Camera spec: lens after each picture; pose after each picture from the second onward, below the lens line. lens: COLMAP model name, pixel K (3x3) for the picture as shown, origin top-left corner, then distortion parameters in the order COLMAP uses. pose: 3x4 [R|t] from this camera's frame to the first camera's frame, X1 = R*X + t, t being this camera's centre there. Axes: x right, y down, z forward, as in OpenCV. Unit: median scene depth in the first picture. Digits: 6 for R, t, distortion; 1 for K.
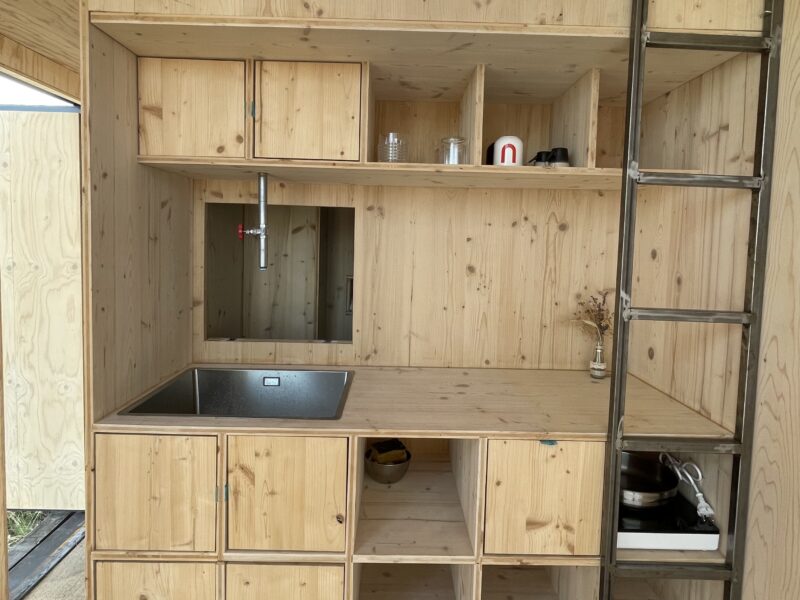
lens RADIAL K [[481.0, 0, 404.8], [0, 481.0, 262.5], [0, 0, 1]] dist [-0.025625, 0.001343]
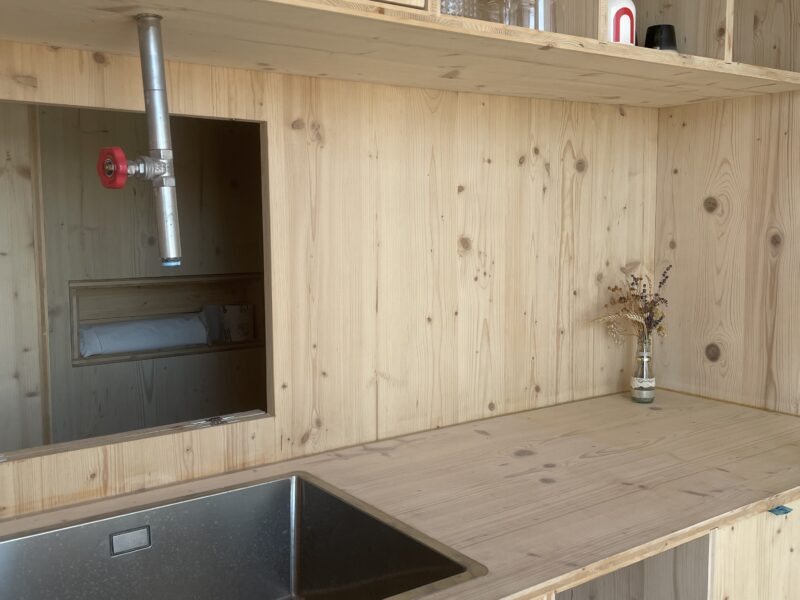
lens RADIAL K [[790.5, 0, 398.6], [0, 790.5, 284.9], [0, 0, 1]] dist [0.019850, 0.000000]
pose [[0.826719, -0.081423, 0.556692, -0.432177], [0.056269, 0.996477, 0.062184, 0.001182], [-0.559794, -0.020084, 0.828388, 0.299734]]
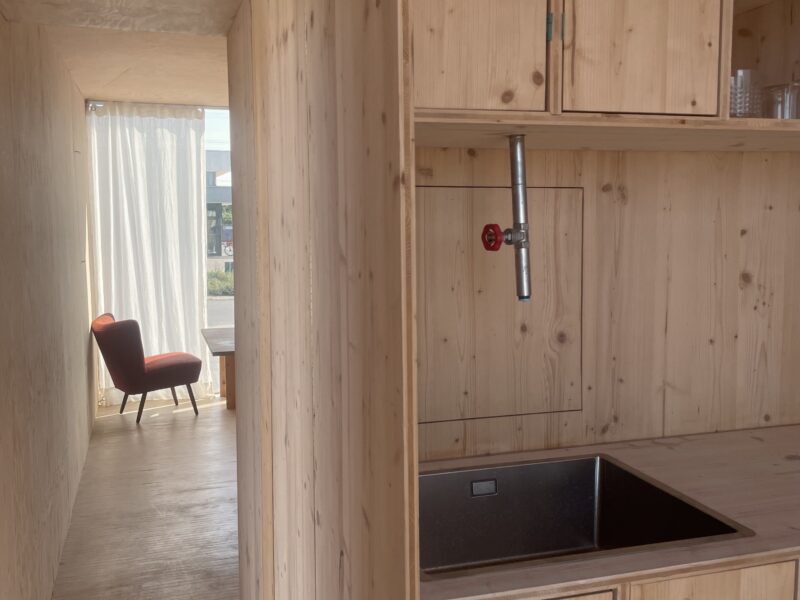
lens RADIAL K [[790.5, 0, 391.1], [0, 790.5, 287.3], [0, 0, 1]] dist [0.019850, 0.000000]
pose [[0.966869, -0.059157, 0.248325, -0.593091], [0.048448, 0.997622, 0.049023, -0.048882], [-0.250634, -0.035369, 0.967435, 0.089166]]
